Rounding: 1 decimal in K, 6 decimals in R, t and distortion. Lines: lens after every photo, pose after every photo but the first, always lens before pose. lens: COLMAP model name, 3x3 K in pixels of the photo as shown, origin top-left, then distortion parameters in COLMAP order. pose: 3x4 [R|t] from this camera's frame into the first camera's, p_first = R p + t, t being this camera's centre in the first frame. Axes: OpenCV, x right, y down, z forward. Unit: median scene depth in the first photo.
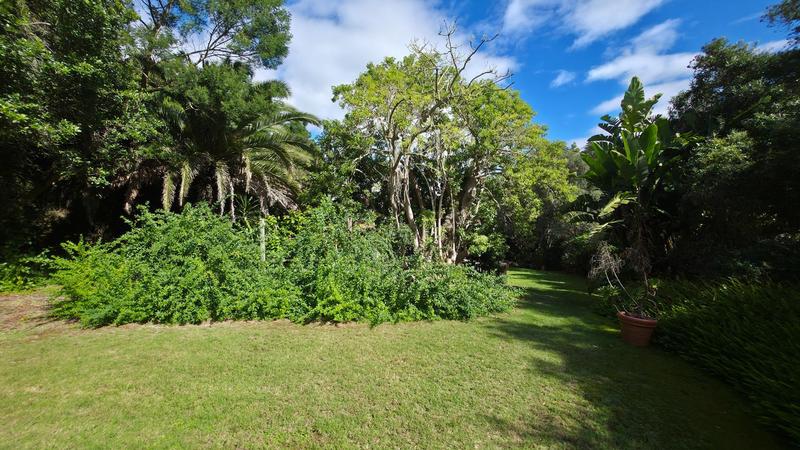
lens RADIAL K [[318.1, 0, 399.8], [0, 318.1, 225.1], [0, 0, 1]] dist [0.000139, 0.000493]
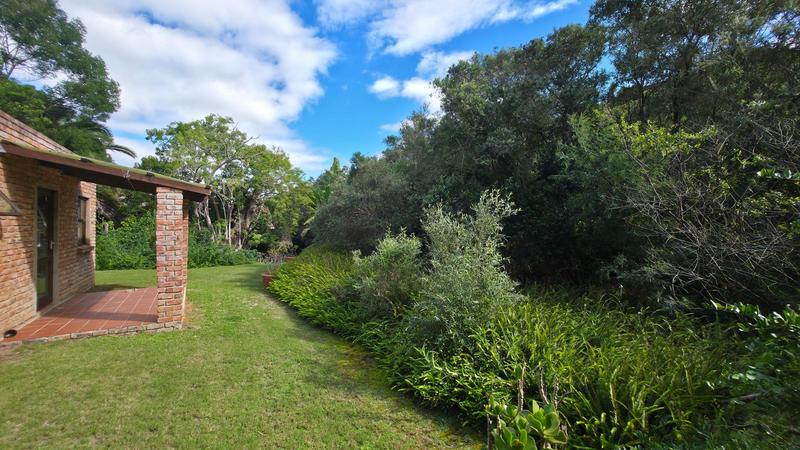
lens RADIAL K [[318.1, 0, 393.0], [0, 318.1, 223.7], [0, 0, 1]] dist [0.000139, 0.000493]
pose [[0.853773, 0.012988, 0.520484, -0.008547], [-0.006193, 0.999871, -0.014792, -0.003619], [-0.520609, 0.009406, 0.853743, -0.800990]]
